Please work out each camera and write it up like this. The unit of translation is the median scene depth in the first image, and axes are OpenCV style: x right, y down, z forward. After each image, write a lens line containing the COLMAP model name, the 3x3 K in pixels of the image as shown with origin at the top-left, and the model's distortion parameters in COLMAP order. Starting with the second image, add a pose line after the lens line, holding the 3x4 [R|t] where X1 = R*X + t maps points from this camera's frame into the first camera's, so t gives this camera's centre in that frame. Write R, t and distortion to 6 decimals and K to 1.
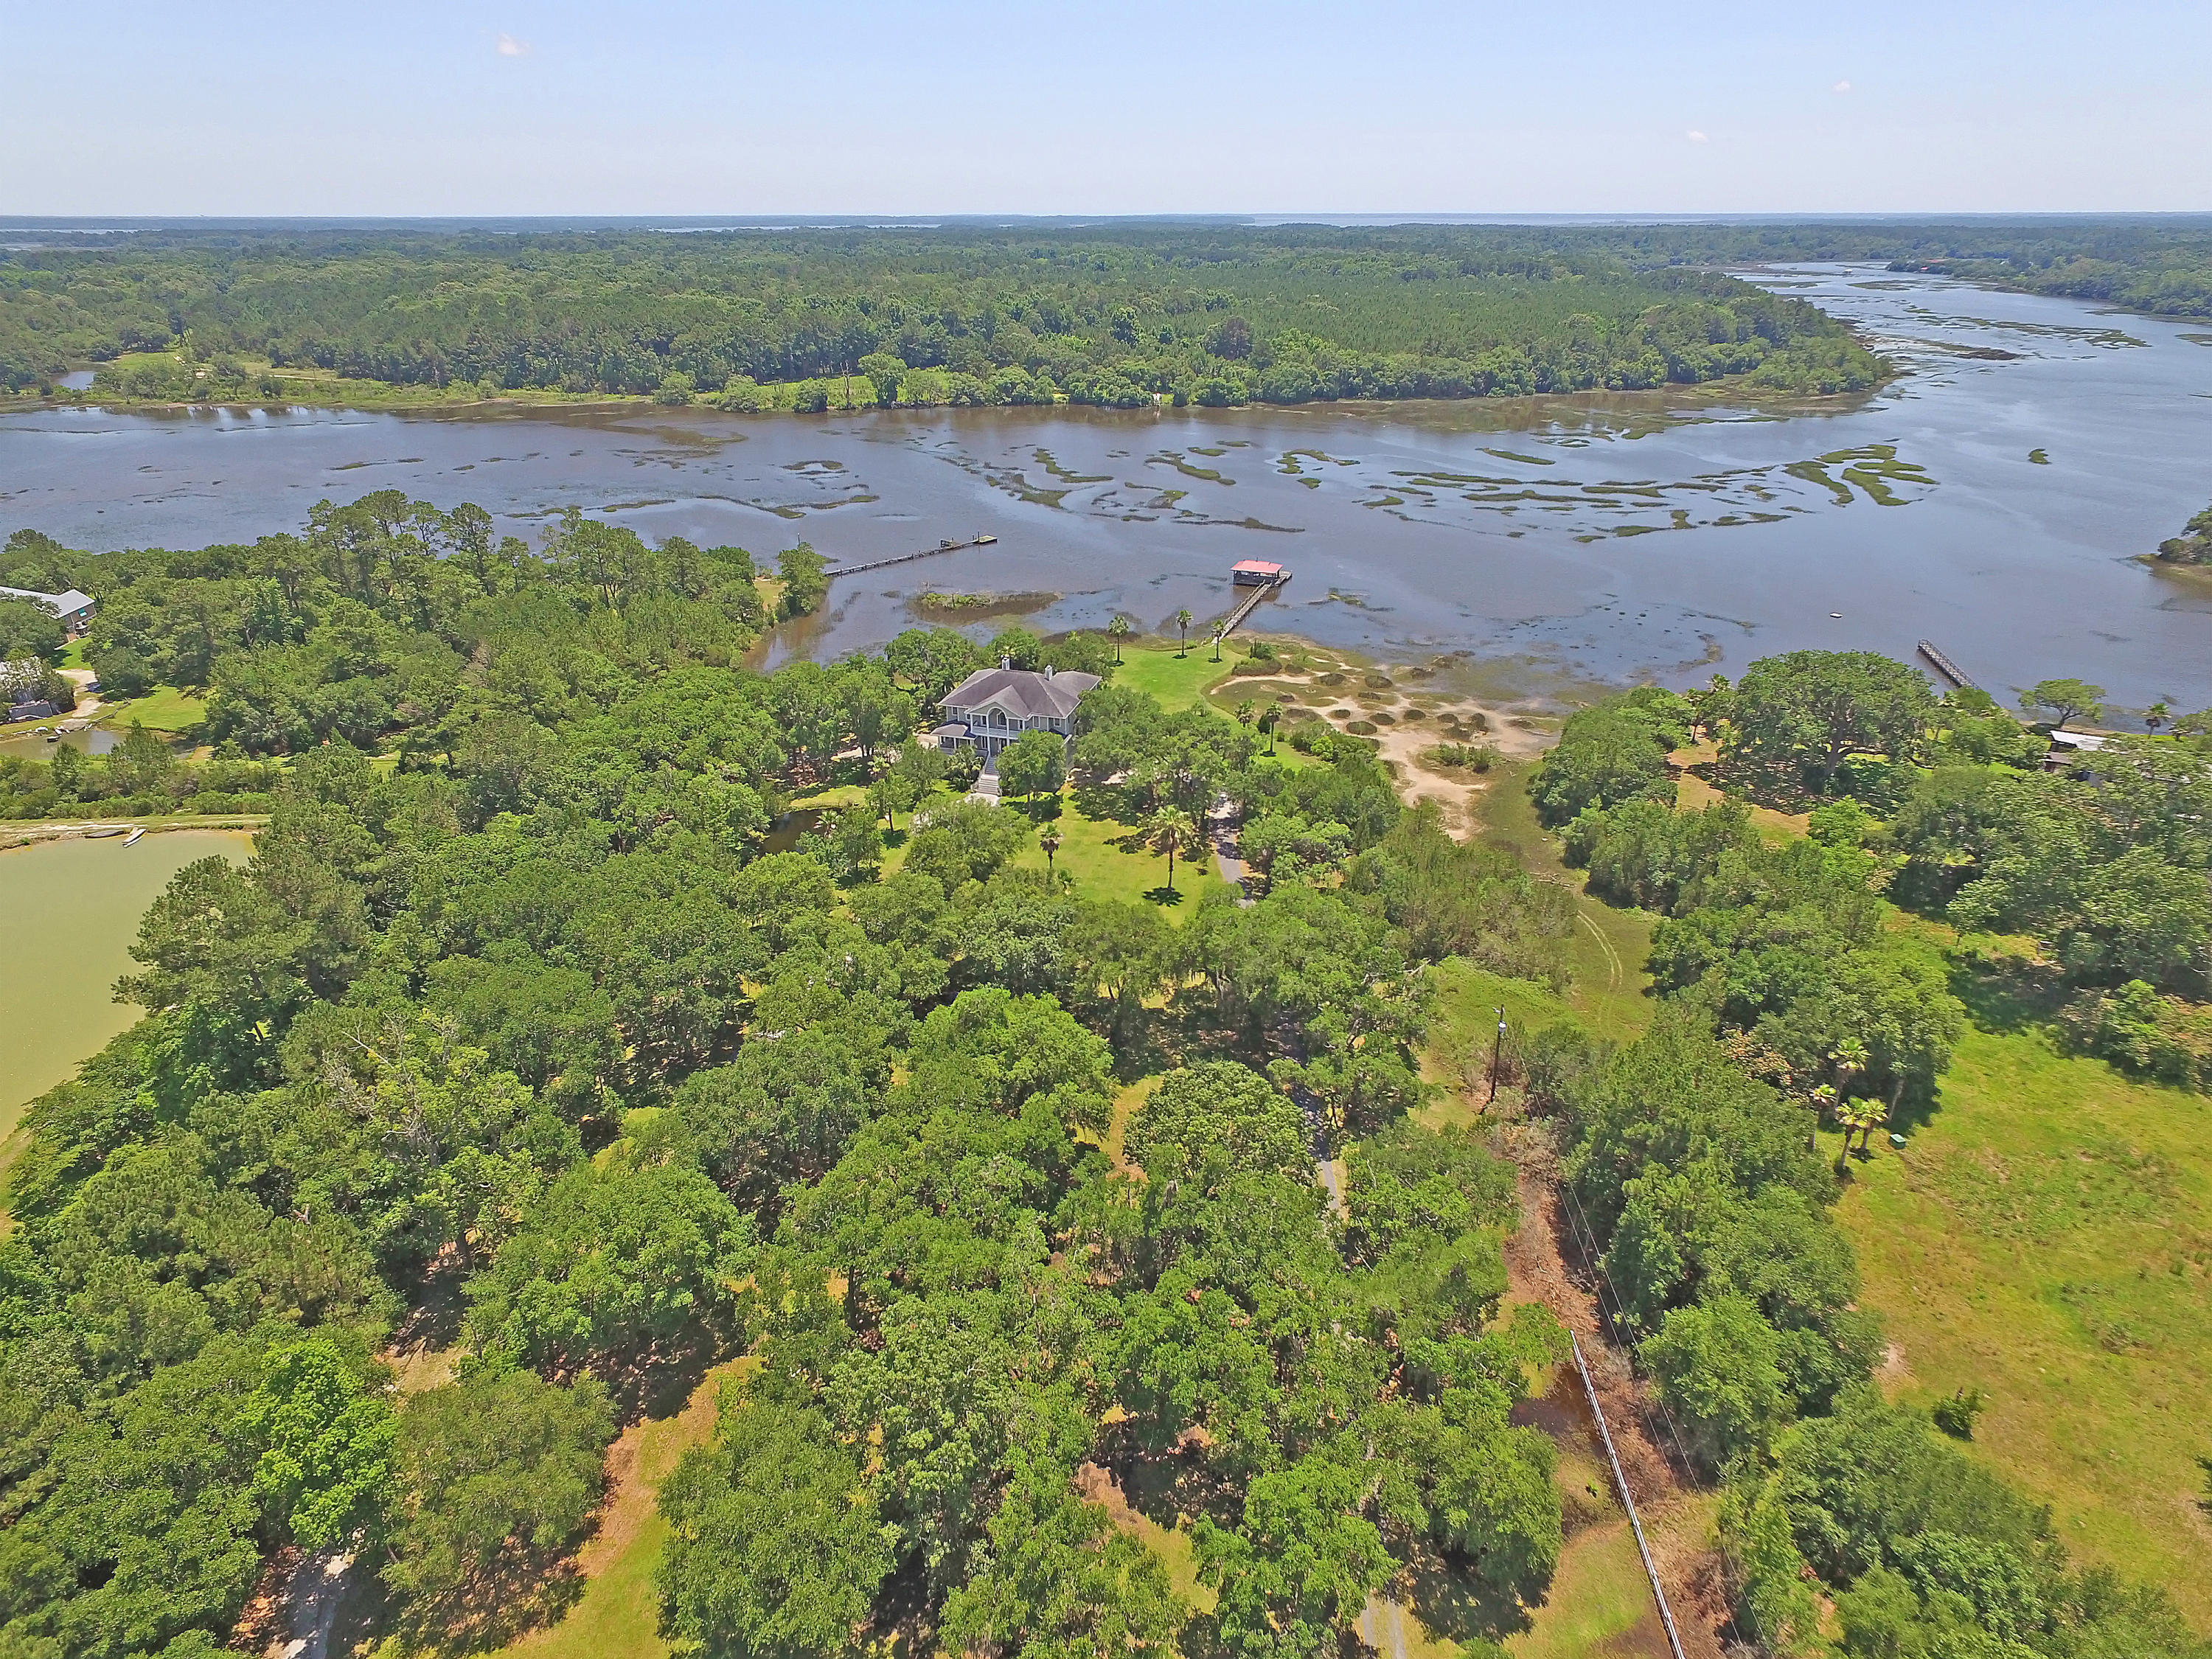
lens RADIAL K [[1290.6, 0, 1082.8], [0, 1290.6, 819.5], [0, 0, 1]] dist [-0.009461, 0.012325]
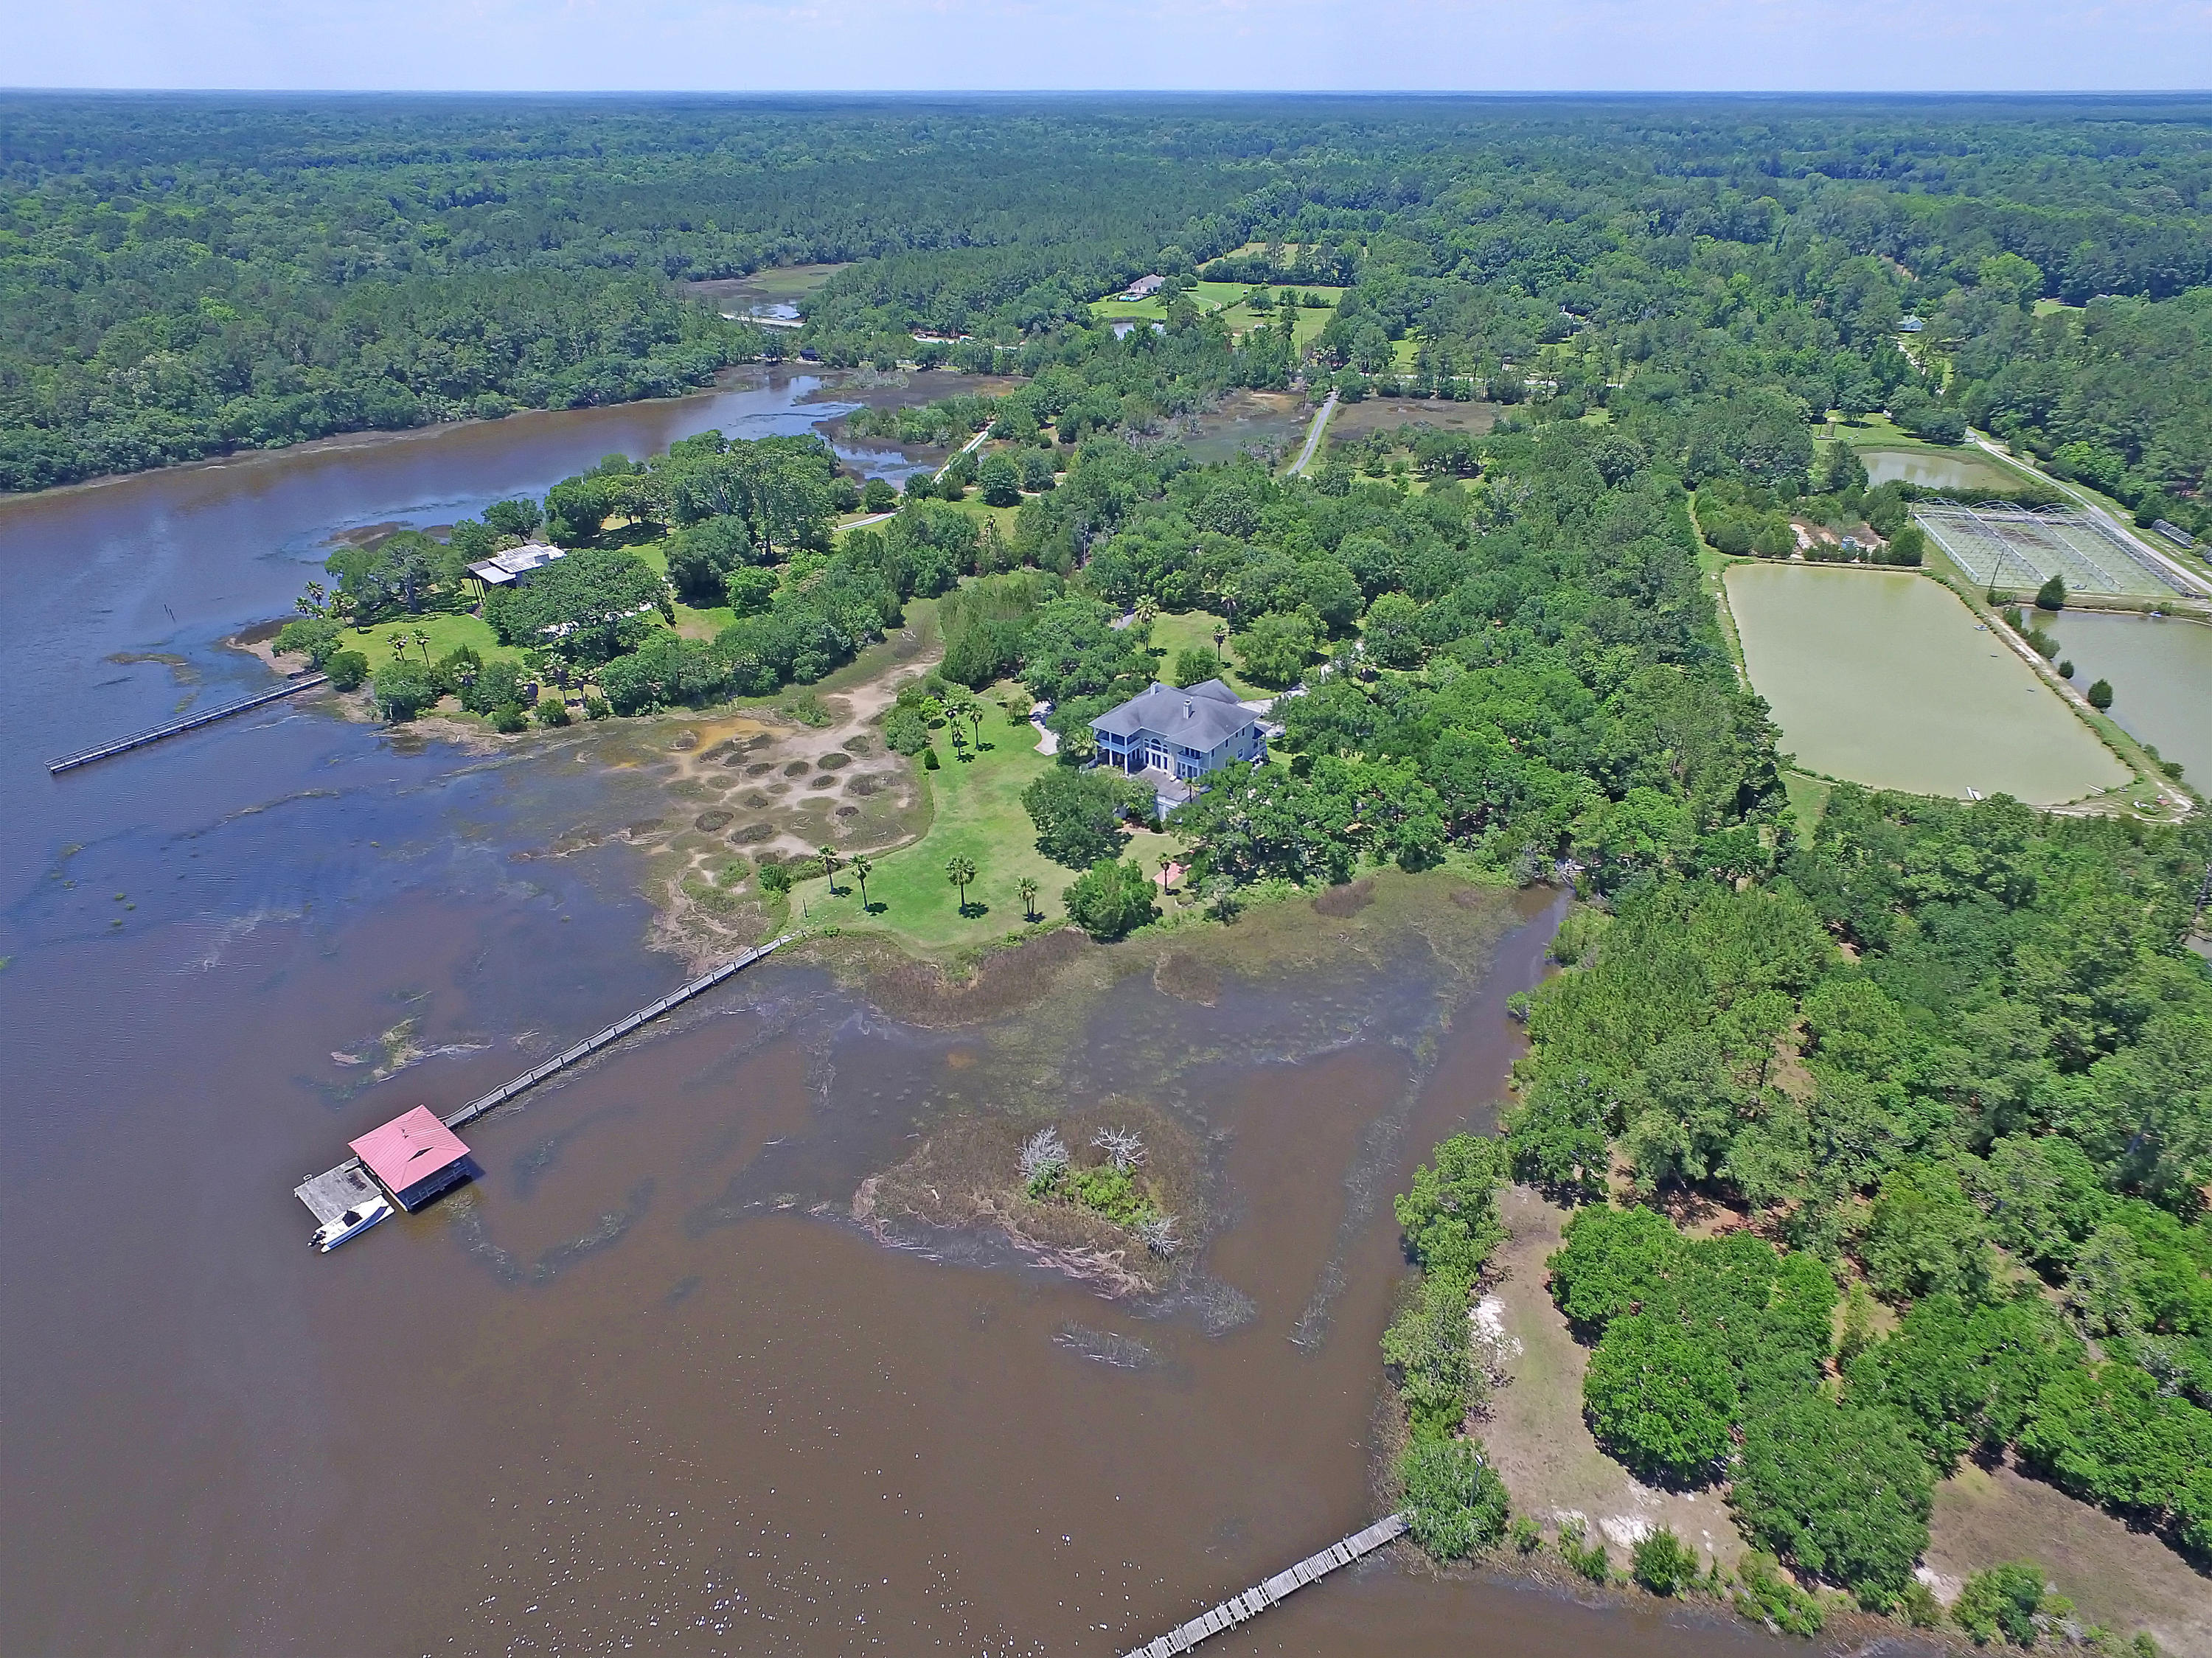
lens RADIAL K [[1277.6, 0, 1151.3], [0, 1277.6, 826.2], [0, 0, 1]] dist [-0.007215, 0.004882]
pose [[-0.951889, -0.157354, 0.262958, -0.111438], [0.126832, 0.578852, 0.805509, -0.316772], [-0.278963, 0.800107, -0.531045, 0.589314]]
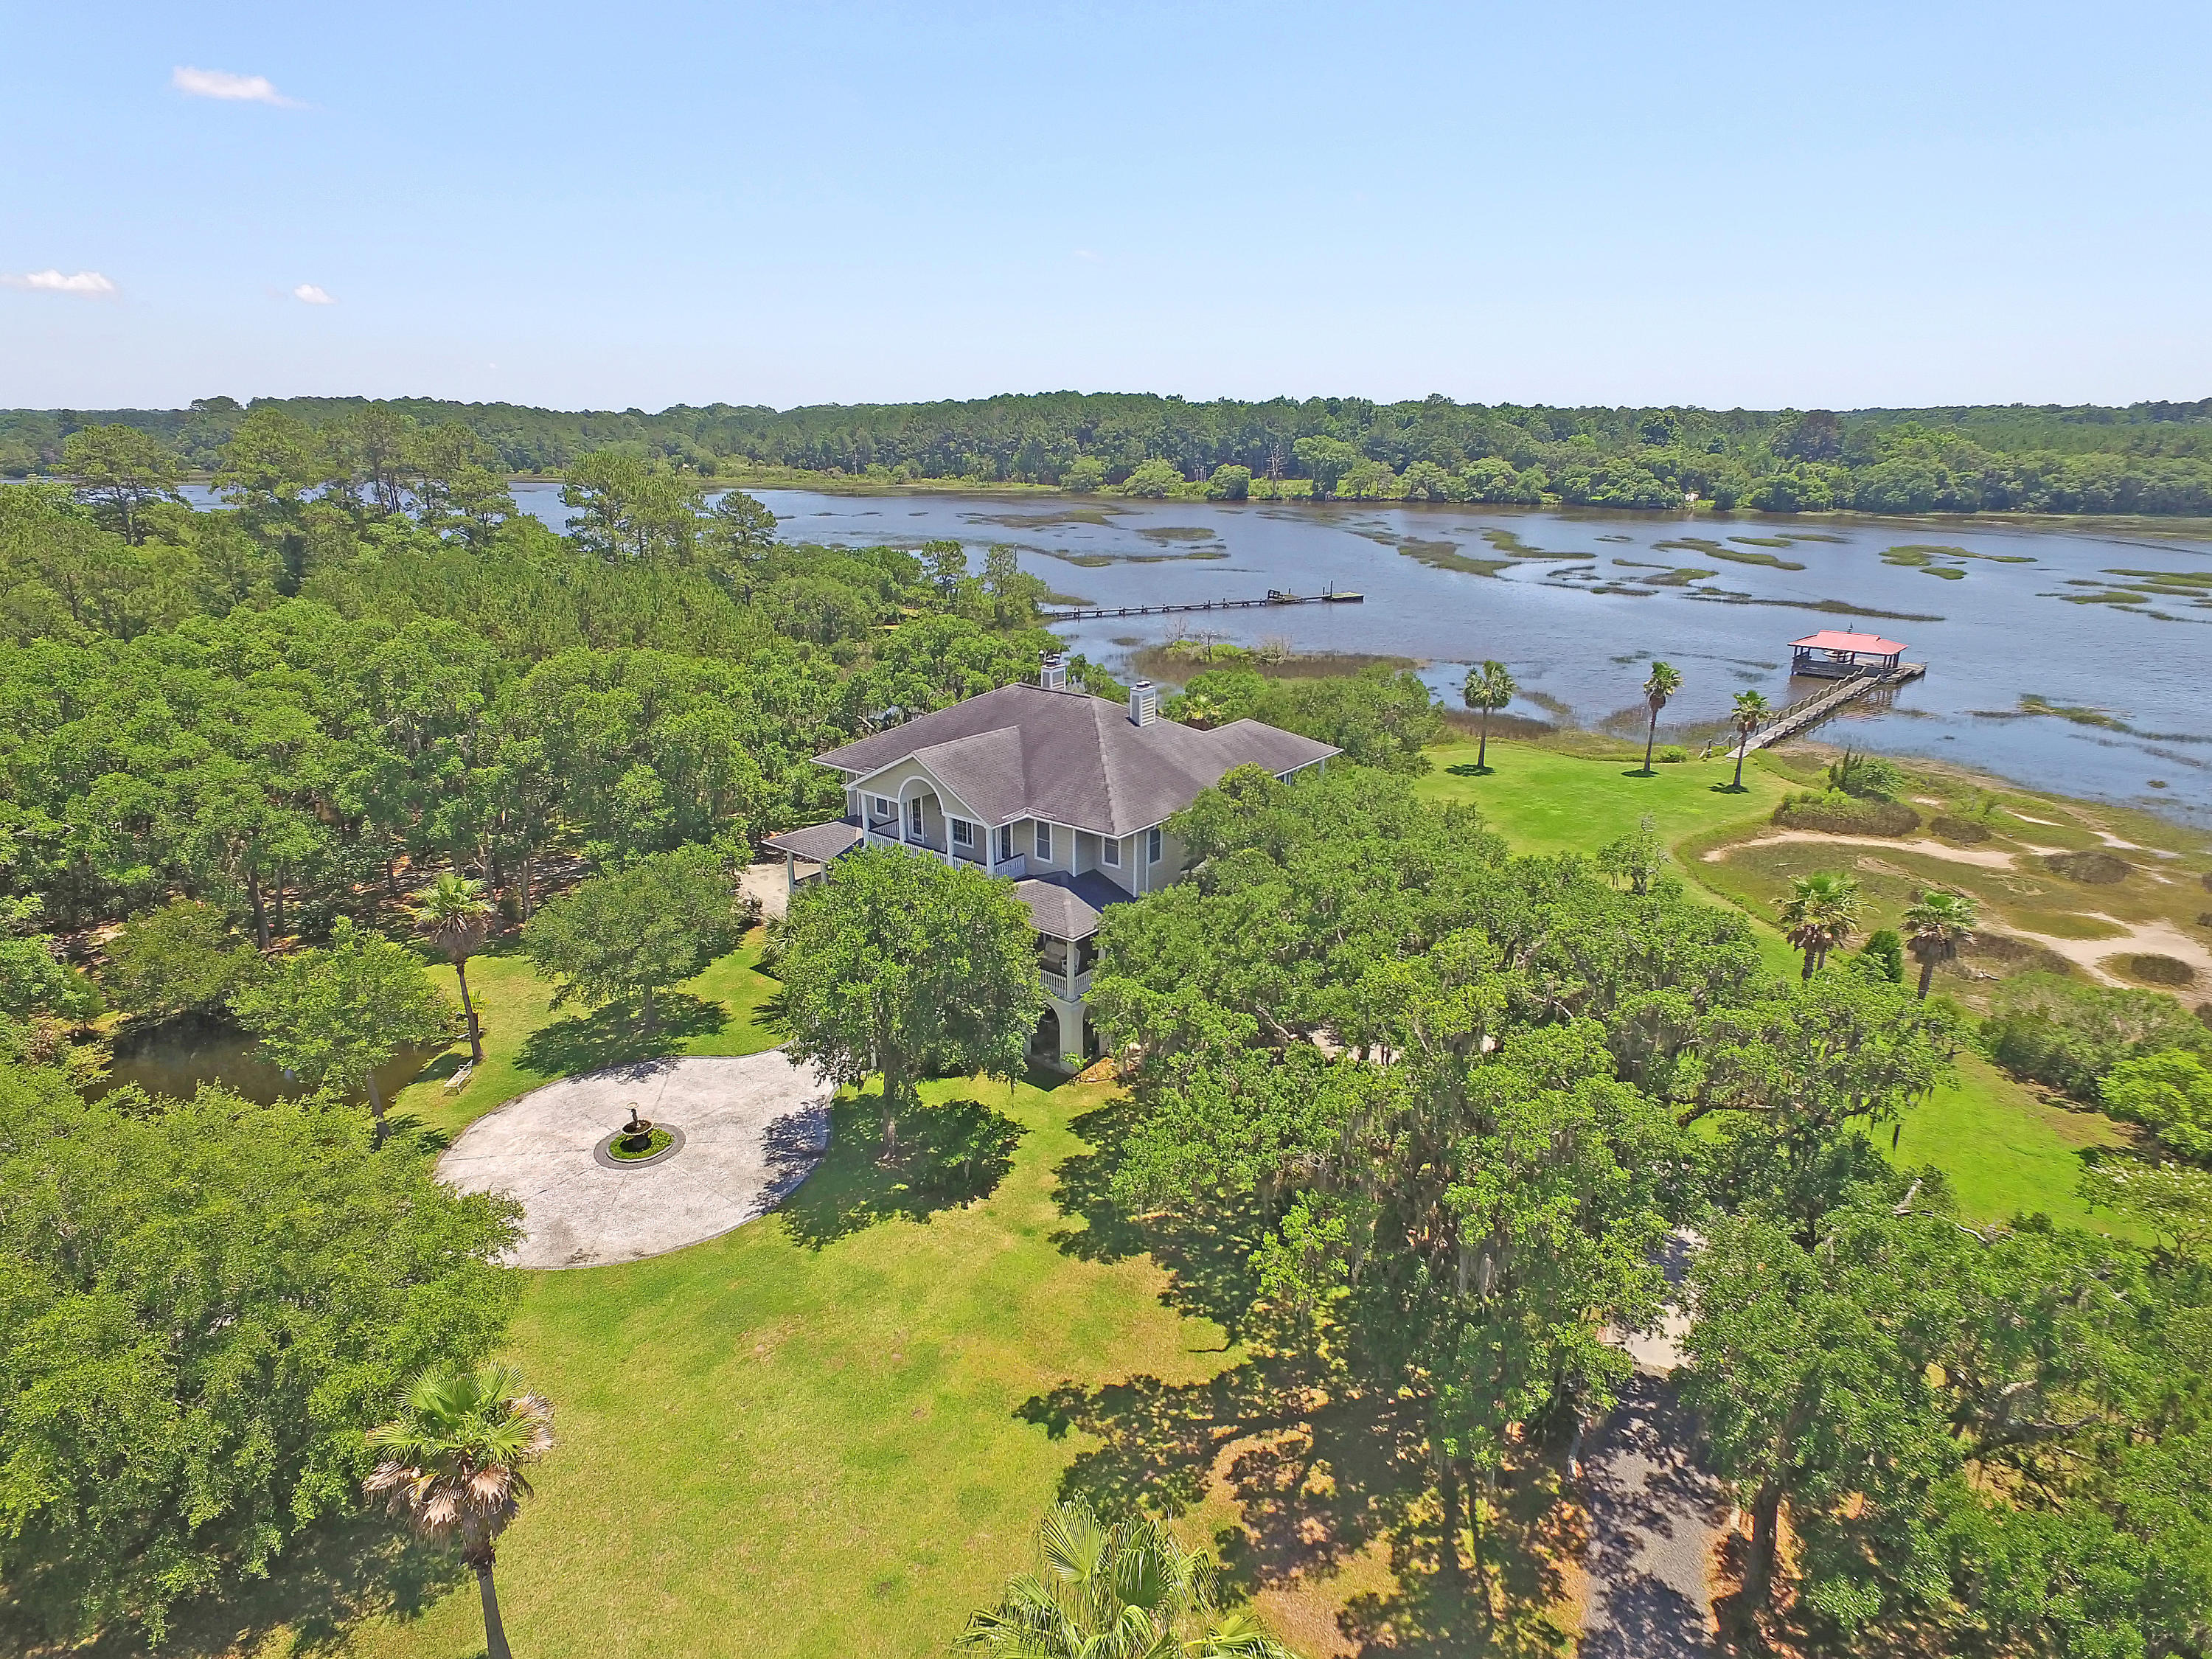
lens RADIAL K [[1290.0, 0, 1103.1], [0, 1290.0, 820.6], [0, 0, 1]] dist [-0.014826, 0.014207]
pose [[0.928127, 0.114185, -0.354318, 0.029274], [-0.161597, 0.981023, -0.107147, -0.017542], [0.335359, 0.156703, 0.928966, 0.254024]]
